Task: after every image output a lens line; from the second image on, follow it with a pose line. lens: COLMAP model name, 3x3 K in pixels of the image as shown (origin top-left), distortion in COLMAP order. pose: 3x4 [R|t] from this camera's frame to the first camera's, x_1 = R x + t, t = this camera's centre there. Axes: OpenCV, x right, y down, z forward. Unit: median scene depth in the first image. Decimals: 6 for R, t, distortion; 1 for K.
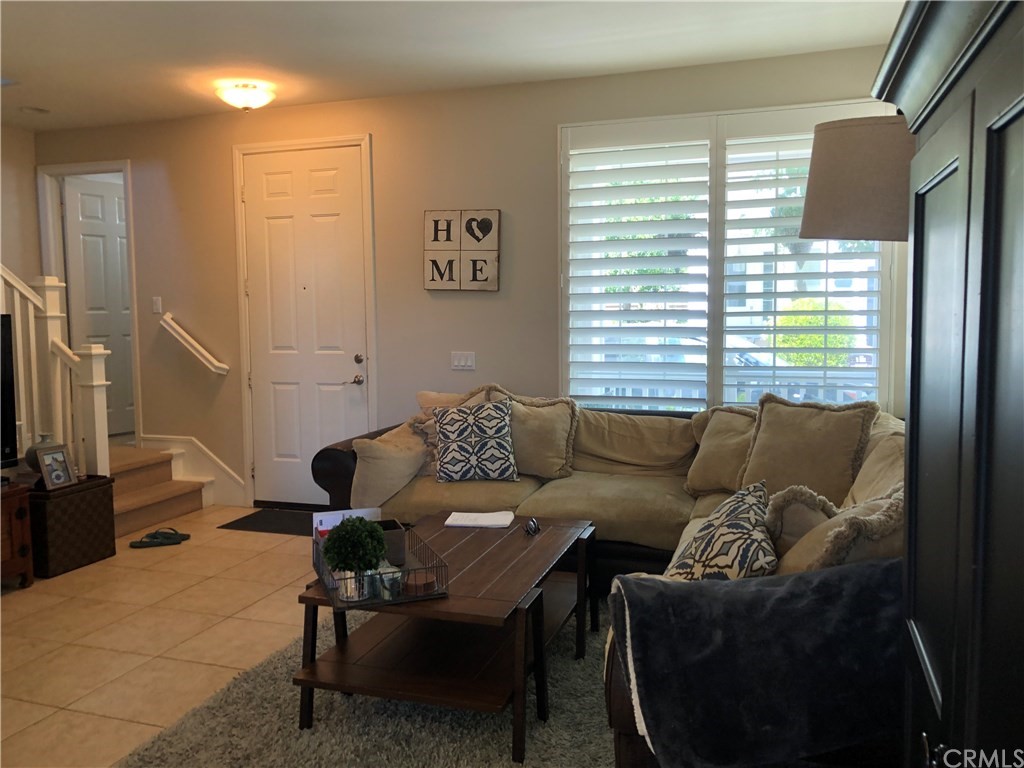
lens RADIAL K [[842.9, 0, 512.0], [0, 842.9, 384.0], [0, 0, 1]] dist [0.055067, -0.059399]
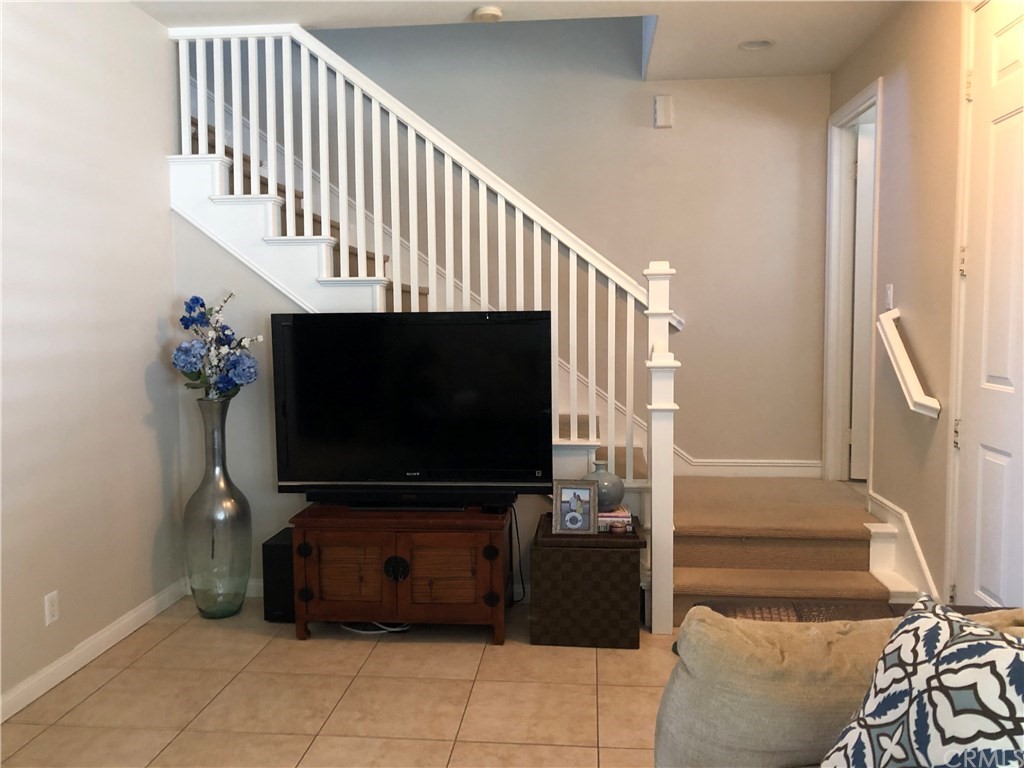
lens RADIAL K [[834.3, 0, 512.0], [0, 834.3, 384.0], [0, 0, 1]] dist [0.033927, -0.004042]
pose [[0.231106, 0.087929, -0.968947, 0.166781], [-0.087368, 0.993760, 0.069343, -0.057459], [0.968998, 0.068629, 0.237346, 0.706609]]
